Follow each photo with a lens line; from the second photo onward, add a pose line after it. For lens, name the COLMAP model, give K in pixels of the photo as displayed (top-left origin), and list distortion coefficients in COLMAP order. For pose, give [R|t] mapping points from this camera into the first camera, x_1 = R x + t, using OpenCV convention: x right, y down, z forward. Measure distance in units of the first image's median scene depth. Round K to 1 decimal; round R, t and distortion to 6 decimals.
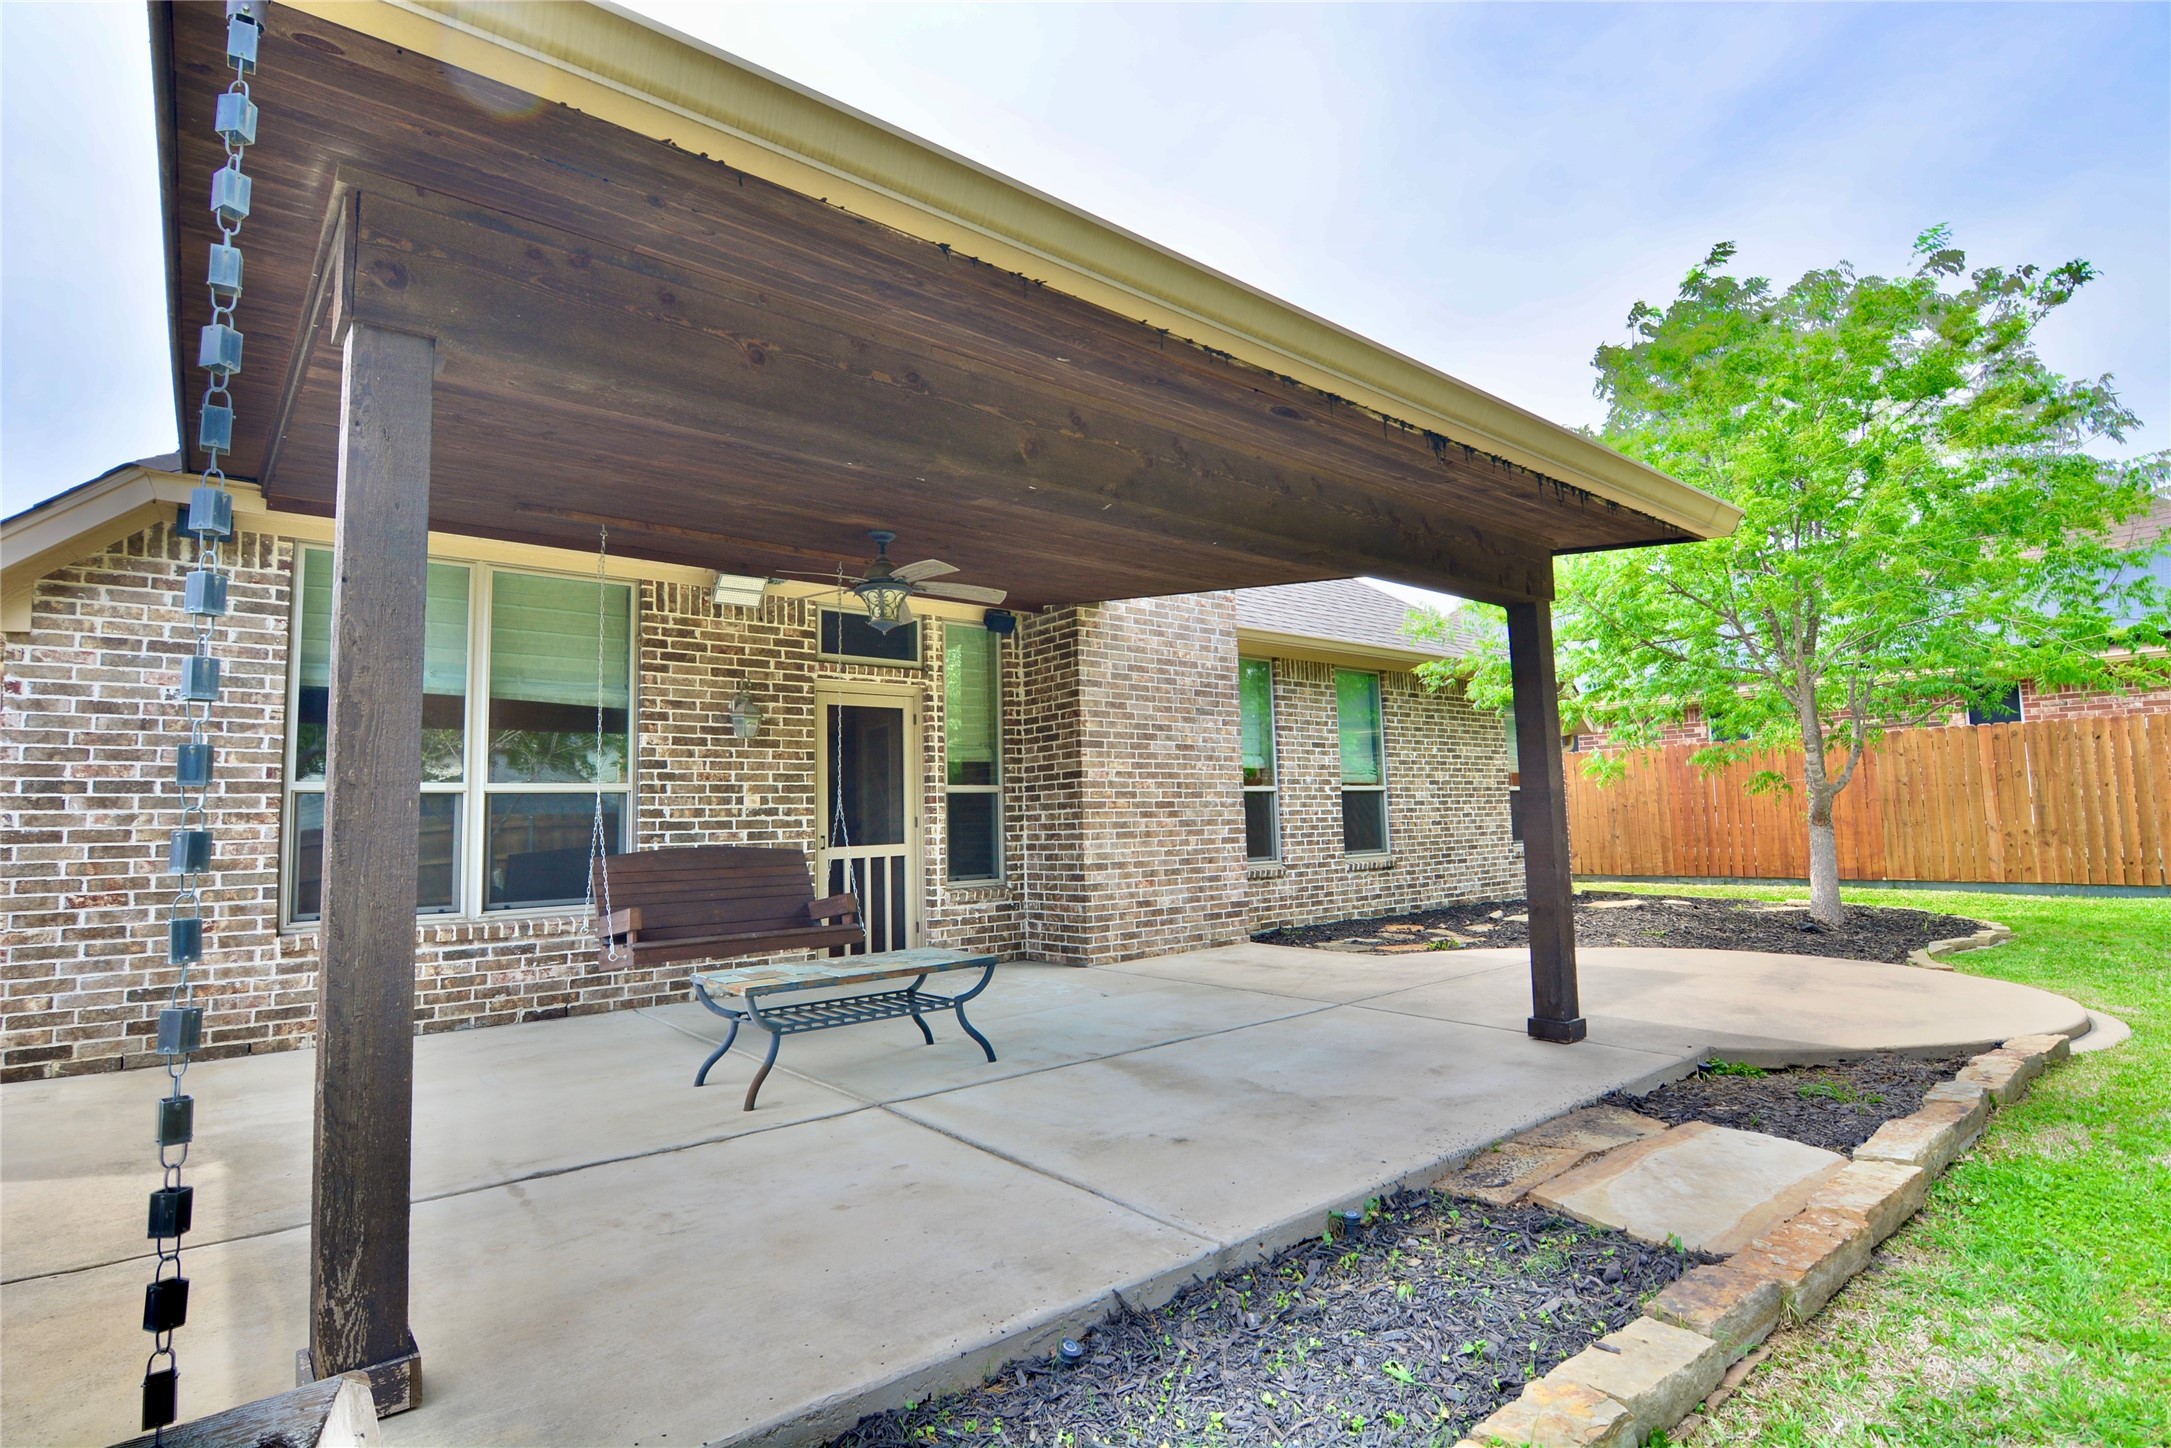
lens RADIAL K [[1052.3, 0, 1065.1], [0, 1052.3, 725.8], [0, 0, 1]] dist [-0.008346, -0.006831]
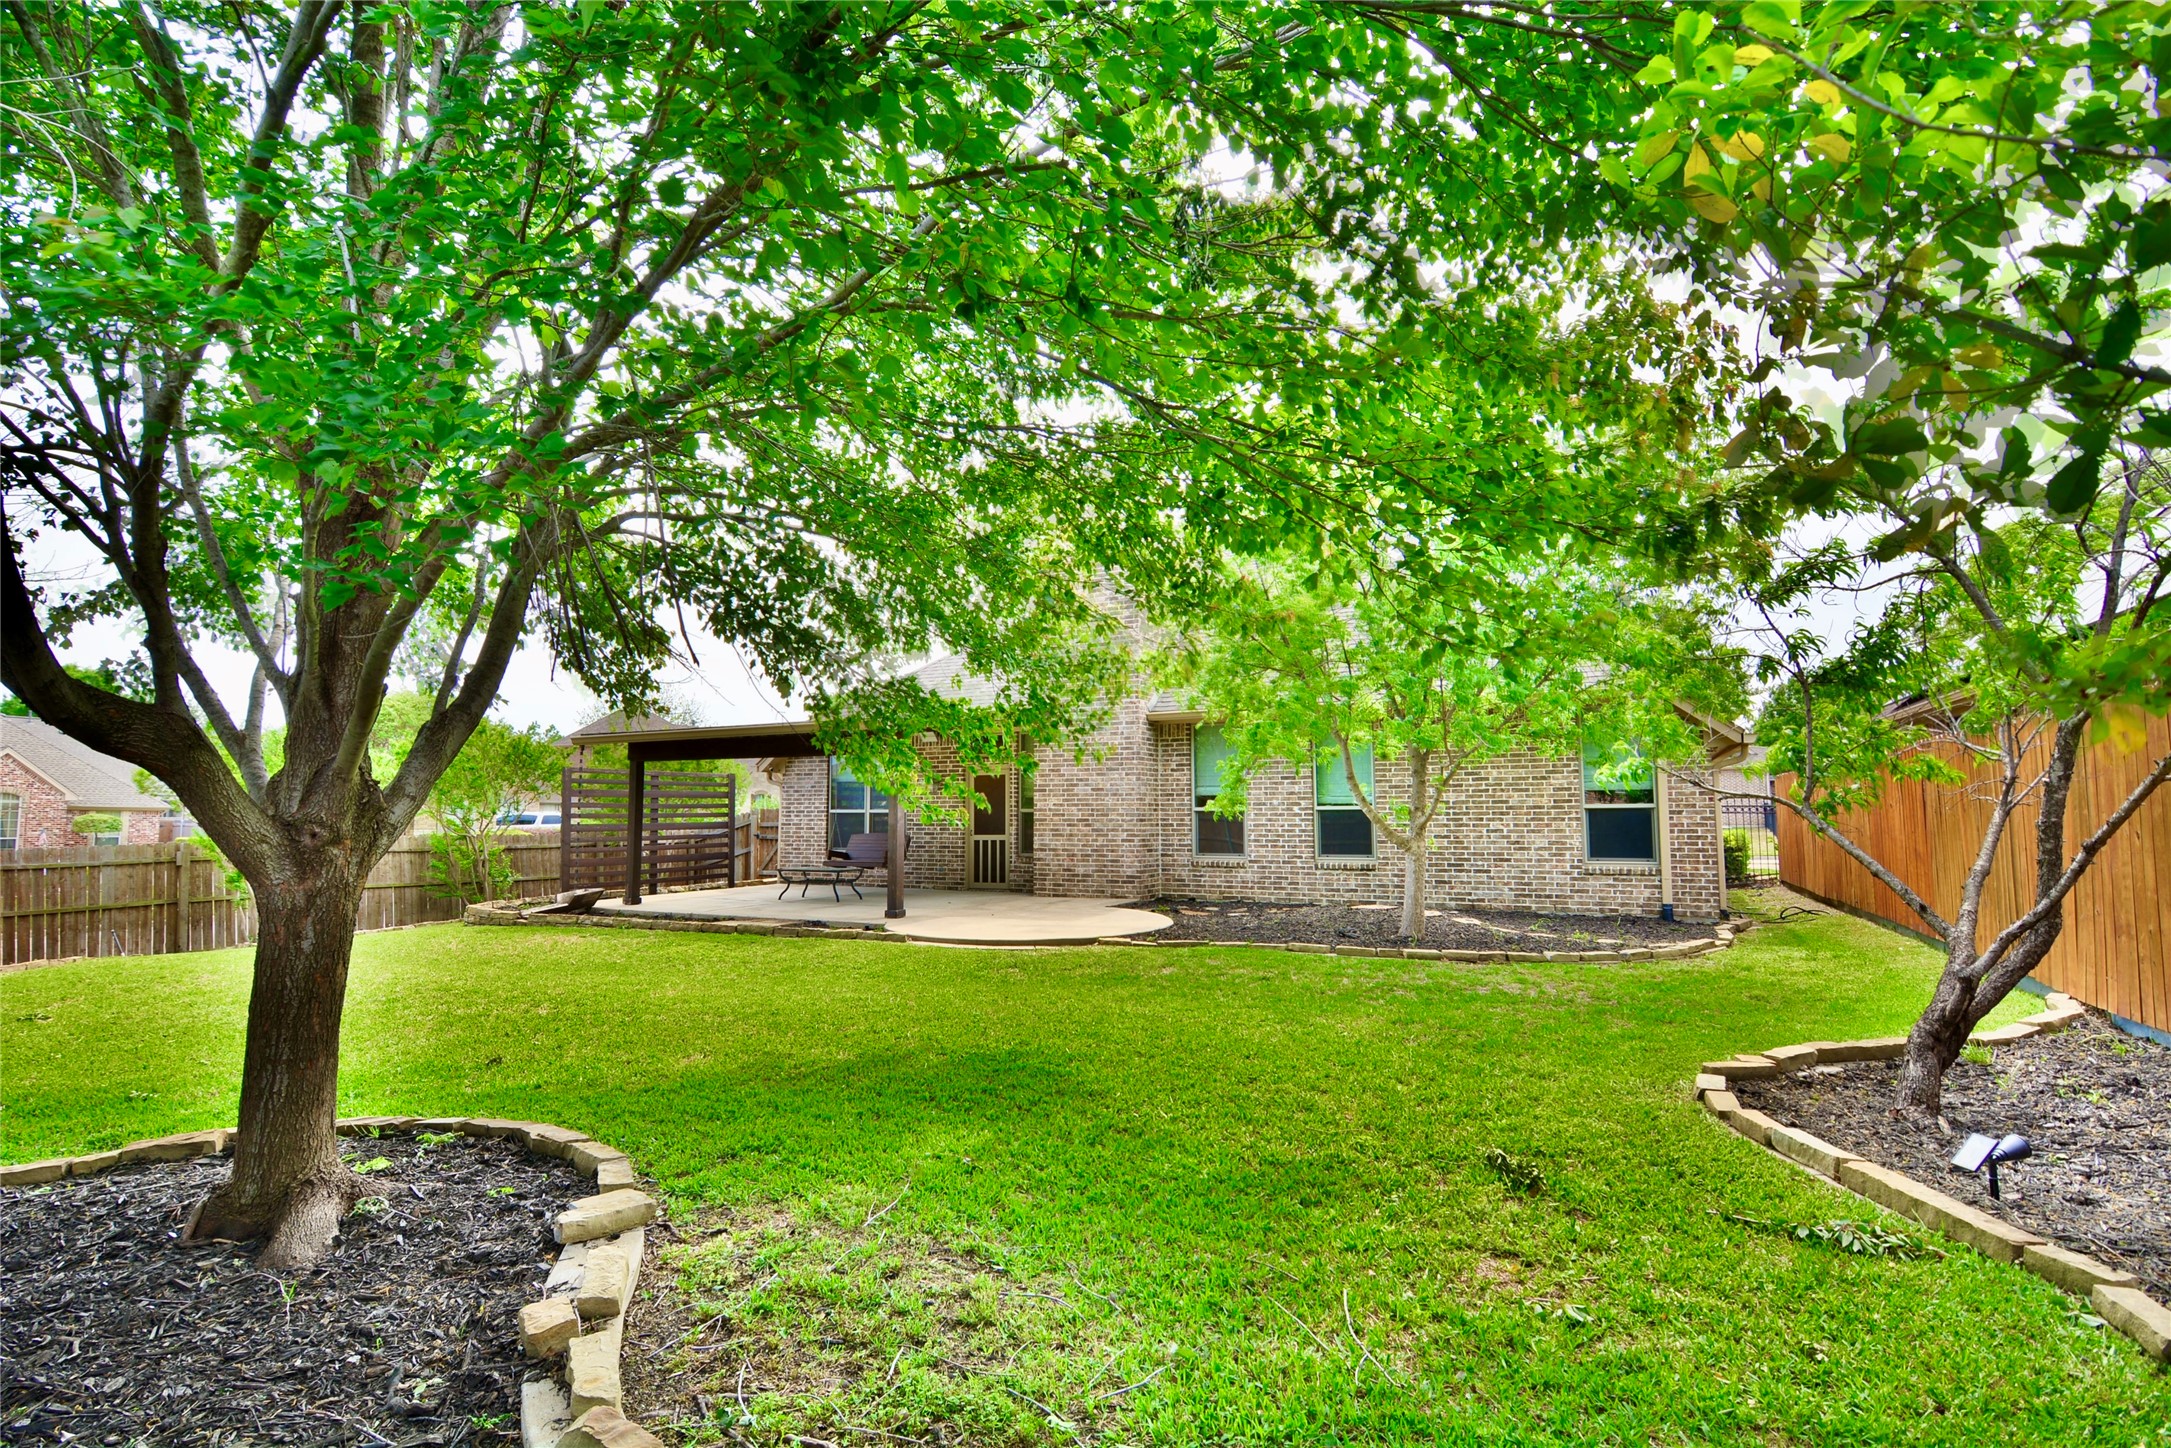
lens RADIAL K [[1052.3, 0, 1096.8], [0, 1052.3, 730.8], [0, 0, 1]] dist [-0.008346, -0.006831]
pose [[0.415169, -0.057658, -0.907915, 1.929672], [0.070946, 0.997002, -0.030874, -0.025909], [0.906974, -0.051595, 0.418015, 0.243669]]
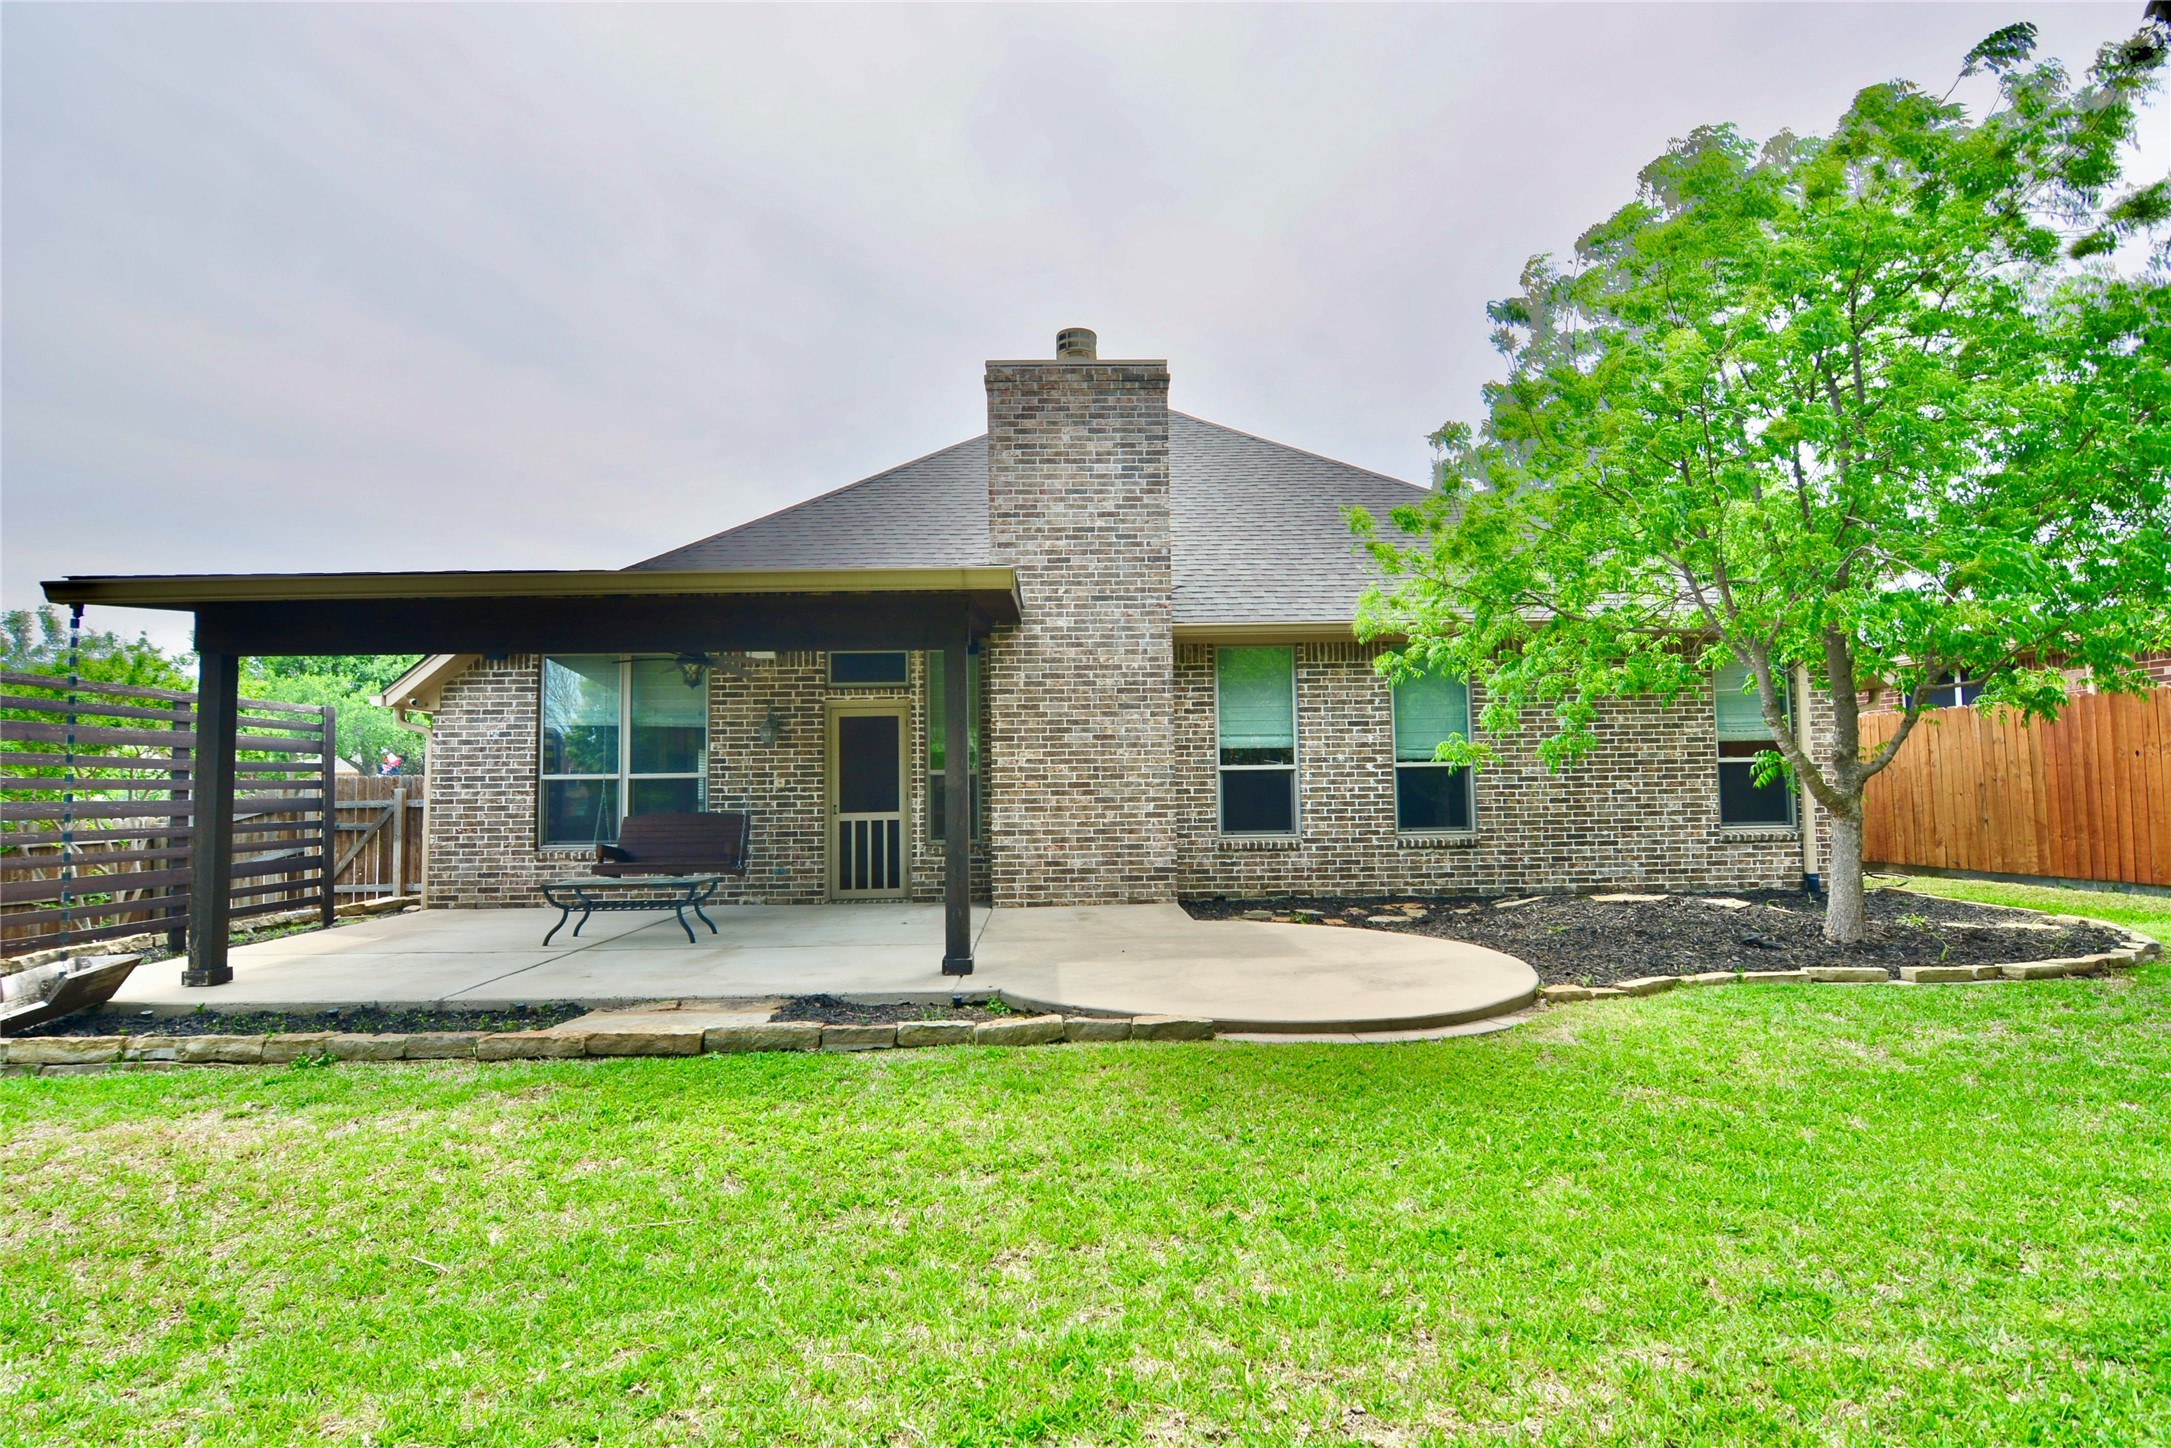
lens RADIAL K [[1052.3, 0, 1068.6], [0, 1052.3, 726.9], [0, 0, 1]] dist [-0.008346, -0.006831]
pose [[0.789513, -0.024401, -0.613248, 0.878114], [0.051094, 0.998354, 0.026055, -0.026529], [0.611603, -0.051904, 0.789461, 0.025977]]
